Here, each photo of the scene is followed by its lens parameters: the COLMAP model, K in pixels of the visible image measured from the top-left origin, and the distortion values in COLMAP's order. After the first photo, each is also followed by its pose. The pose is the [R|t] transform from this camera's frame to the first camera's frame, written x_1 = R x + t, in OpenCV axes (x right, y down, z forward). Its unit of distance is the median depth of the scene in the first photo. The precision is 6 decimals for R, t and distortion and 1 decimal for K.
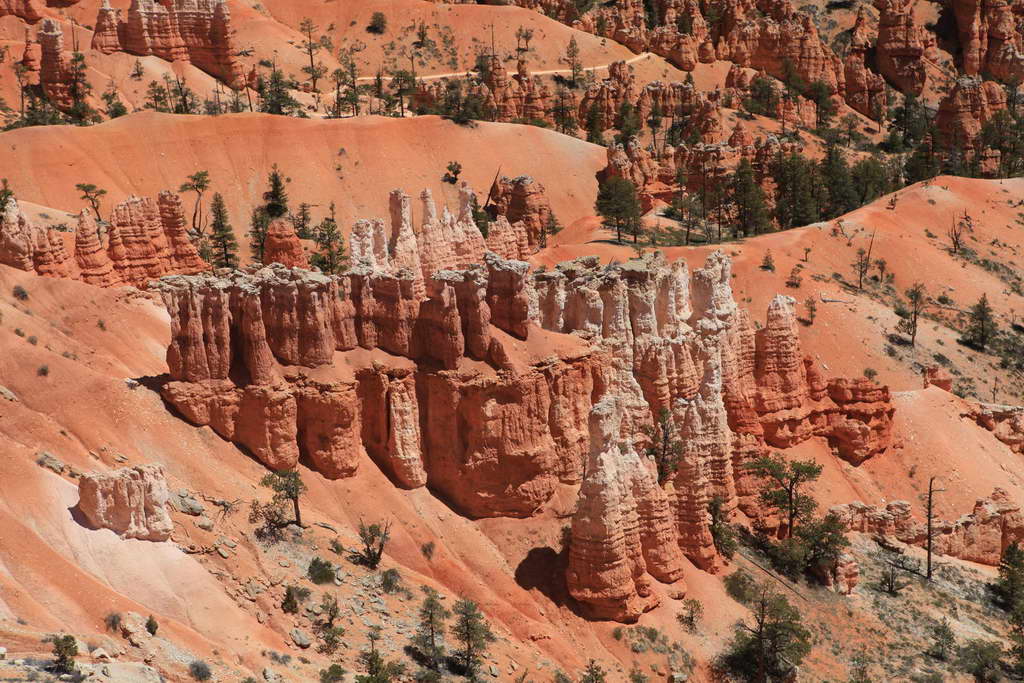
lens RADIAL K [[1942.2, 0, 512.0], [0, 1942.2, 341.5], [0, 0, 1]] dist [0.194669, -0.009921]
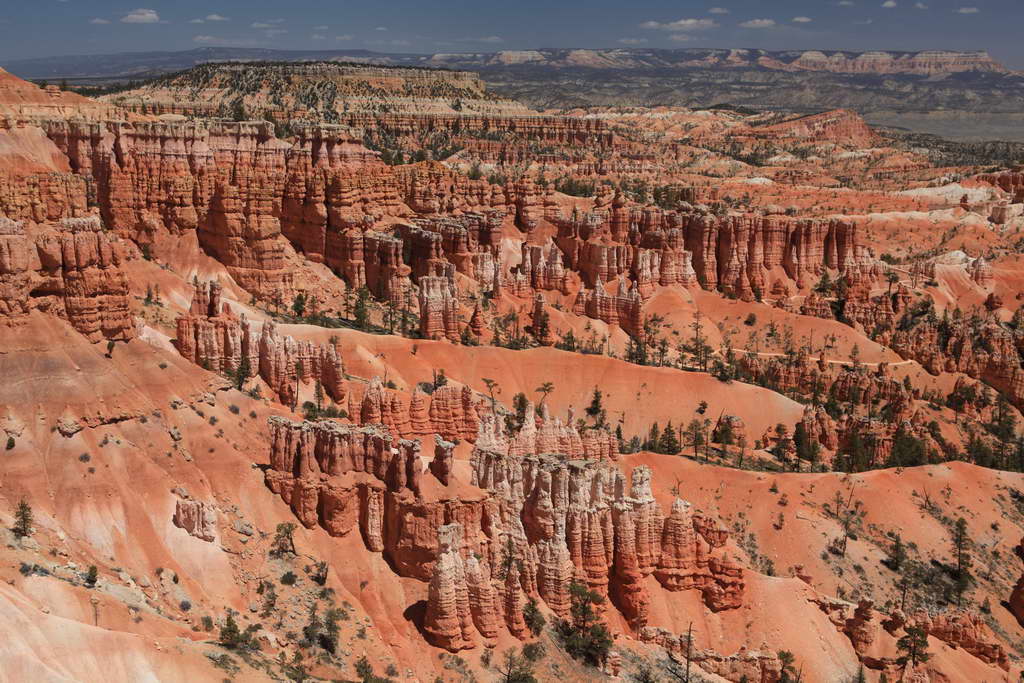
lens RADIAL K [[1153.6, 0, 512.0], [0, 1153.6, 341.5], [0, 0, 1]] dist [-0.056536, 0.097797]
pose [[0.886895, 0.146586, -0.438097, 0.440661], [-0.200598, 0.976452, -0.079379, -0.050975], [0.416145, 0.158283, 0.895416, 0.029798]]
